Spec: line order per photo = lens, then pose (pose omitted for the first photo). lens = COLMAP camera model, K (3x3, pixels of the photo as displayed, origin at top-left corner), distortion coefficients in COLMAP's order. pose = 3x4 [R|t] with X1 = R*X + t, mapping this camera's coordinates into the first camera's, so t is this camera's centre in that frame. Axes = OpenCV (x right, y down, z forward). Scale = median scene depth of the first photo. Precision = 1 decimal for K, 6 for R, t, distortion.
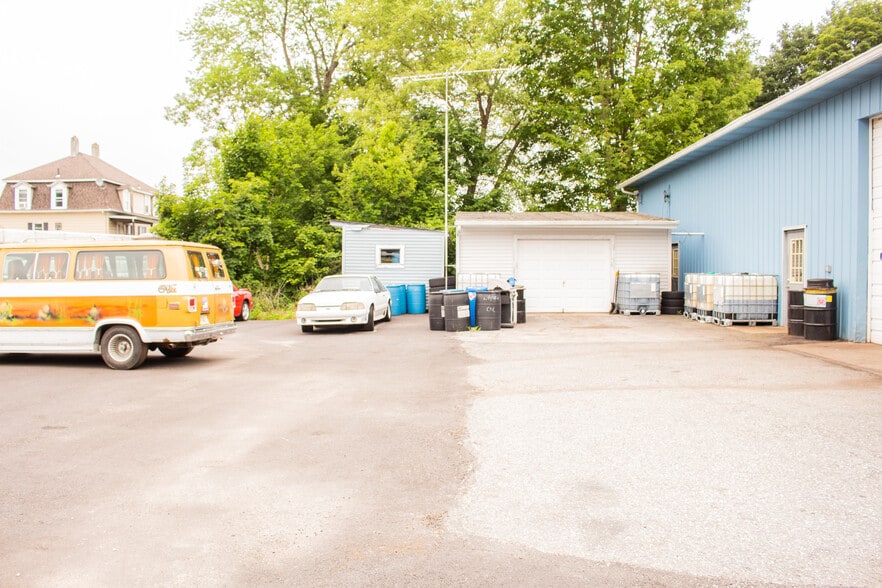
lens RADIAL K [[757.8, 0, 442.5], [0, 757.8, 293.7], [0, 0, 1]] dist [-0.154696, 0.122184]
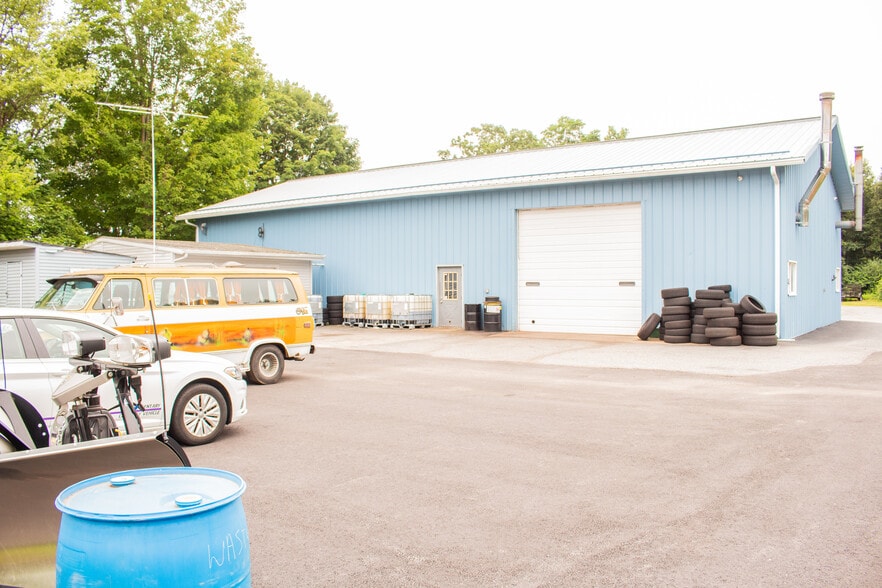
lens RADIAL K [[757.8, 0, 442.7], [0, 757.8, 294.9], [0, 0, 1]] dist [-0.154696, 0.122184]
pose [[0.544286, -0.008881, 0.838853, -0.815366], [0.029341, 0.999534, -0.008456, -0.010083], [-0.838387, 0.029216, 0.544293, 0.099228]]
